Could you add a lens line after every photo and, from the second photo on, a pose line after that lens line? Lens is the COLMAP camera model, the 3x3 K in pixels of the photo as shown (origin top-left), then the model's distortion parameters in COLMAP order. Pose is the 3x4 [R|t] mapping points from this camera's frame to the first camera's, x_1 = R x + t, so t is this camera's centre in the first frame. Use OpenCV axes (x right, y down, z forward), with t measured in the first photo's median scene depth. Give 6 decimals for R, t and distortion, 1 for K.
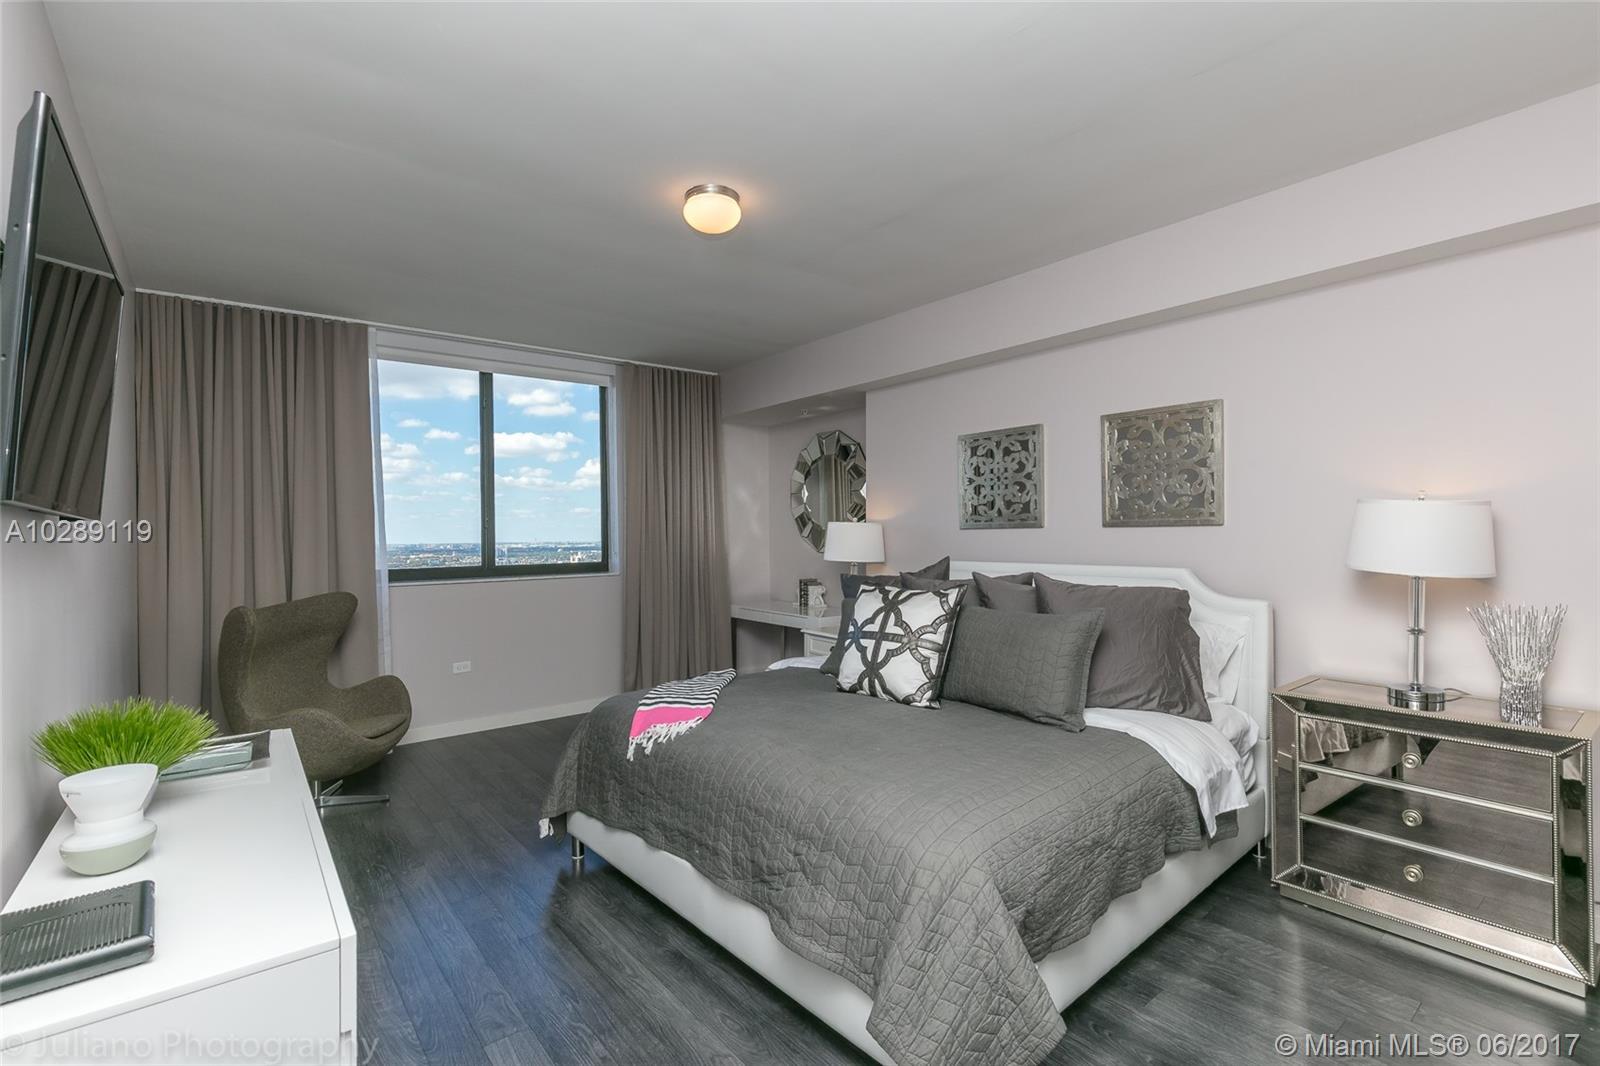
lens RADIAL K [[699.5, 0, 798.3], [0, 699.5, 535.0], [0, 0, 1]] dist [-0.000209, 0.000002]
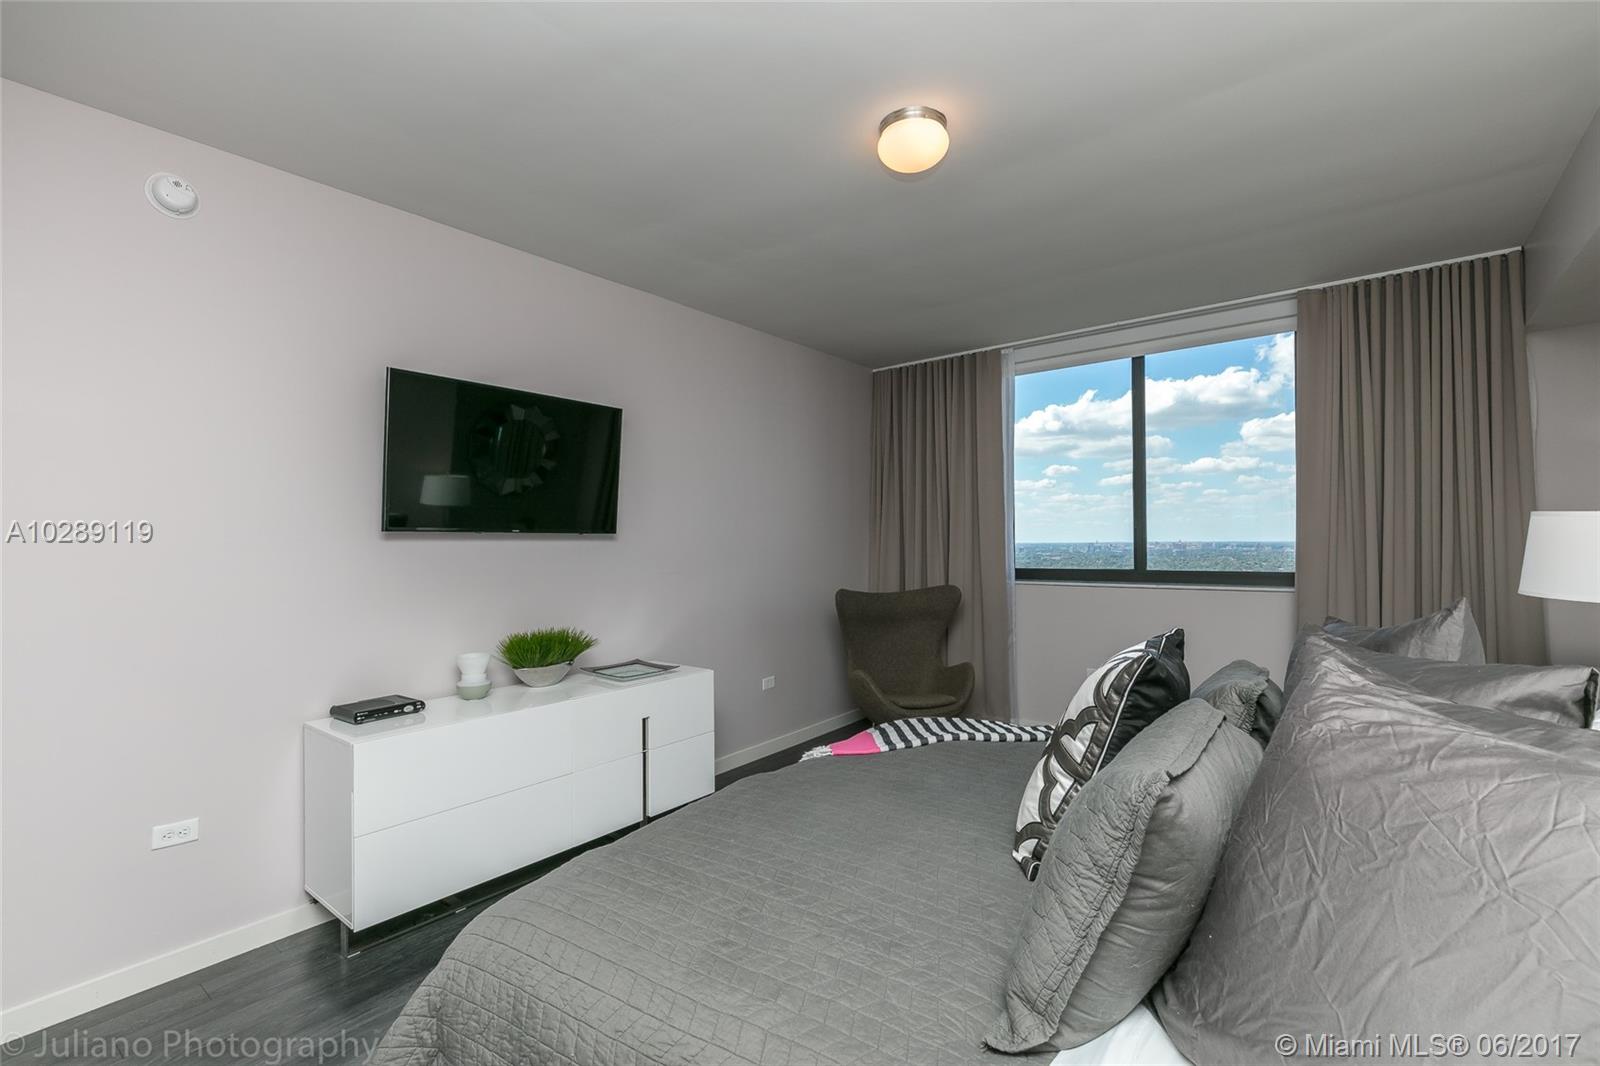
lens RADIAL K [[699.5, 0, 797.3], [0, 699.5, 526.7], [0, 0, 1]] dist [-0.000209, 0.000002]
pose [[0.232702, -0.011095, -0.972485, 0.623389], [0.001444, 0.999938, -0.011063, -0.003977], [0.972547, 0.001170, 0.232703, 0.671194]]
